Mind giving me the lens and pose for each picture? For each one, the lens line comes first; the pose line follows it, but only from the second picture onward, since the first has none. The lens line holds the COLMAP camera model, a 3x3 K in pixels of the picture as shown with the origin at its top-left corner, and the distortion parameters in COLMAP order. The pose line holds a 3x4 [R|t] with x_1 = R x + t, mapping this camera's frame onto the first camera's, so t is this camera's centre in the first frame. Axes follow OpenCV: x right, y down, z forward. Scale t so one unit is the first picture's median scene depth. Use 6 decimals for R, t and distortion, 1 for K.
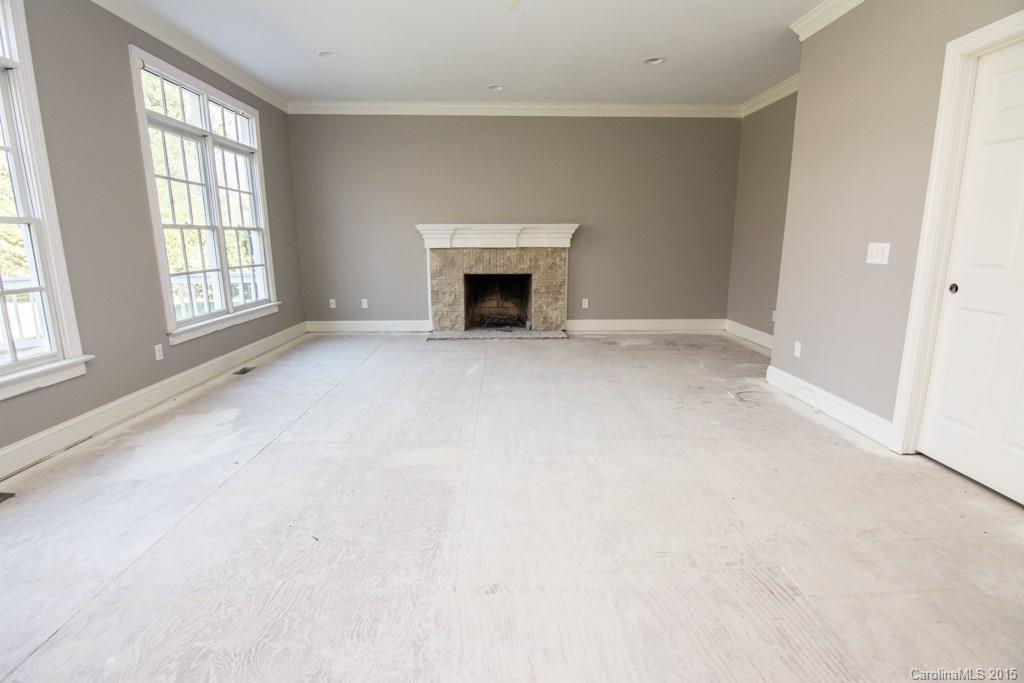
lens RADIAL K [[497.5, 0, 518.3], [0, 497.5, 340.3], [0, 0, 1]] dist [0.001229, -0.001441]
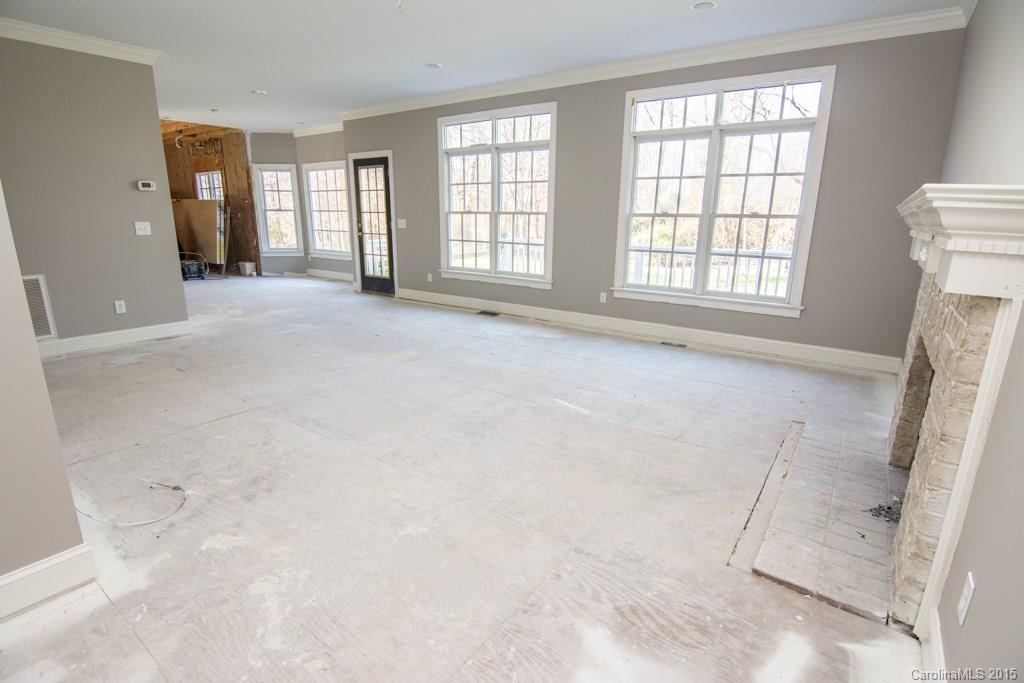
lens RADIAL K [[497.5, 0, 518.3], [0, 497.5, 340.3], [0, 0, 1]] dist [0.001229, -0.001441]
pose [[-0.604933, 0.195770, -0.771836, 0.383821], [-0.163664, 0.918042, 0.361126, -0.215883], [0.779276, 0.344779, -0.523313, 0.965941]]
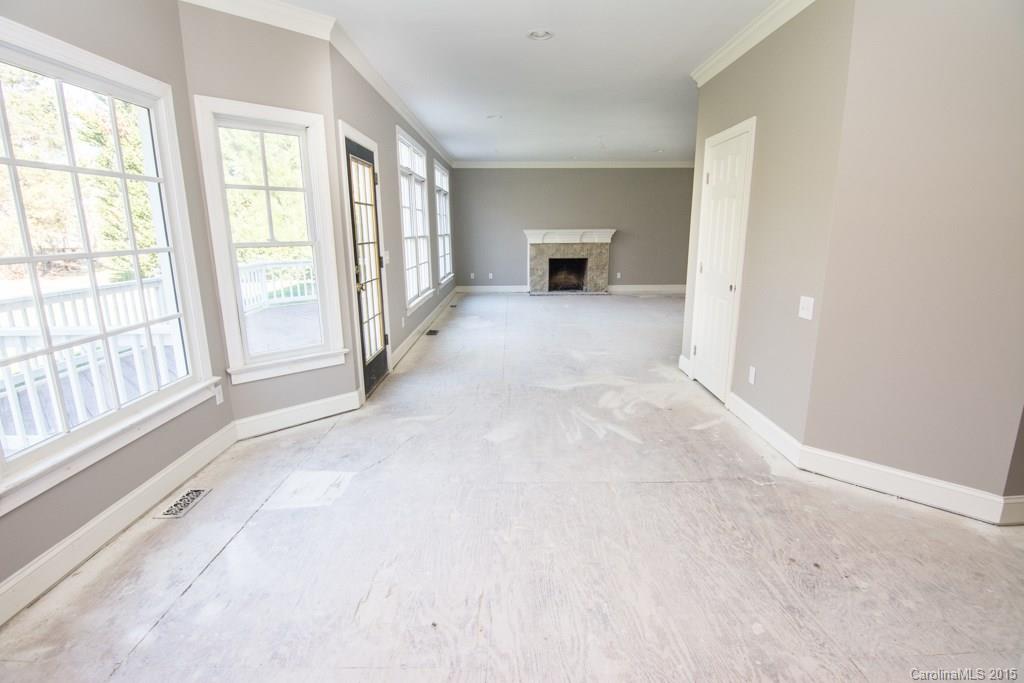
lens RADIAL K [[497.5, 0, 518.3], [0, 497.5, 340.3], [0, 0, 1]] dist [0.001229, -0.001441]
pose [[0.999902, -0.001396, -0.013934, -0.193309], [0.001698, 0.999763, 0.021687, 0.115018], [0.013901, -0.021708, 0.999668, -0.745447]]
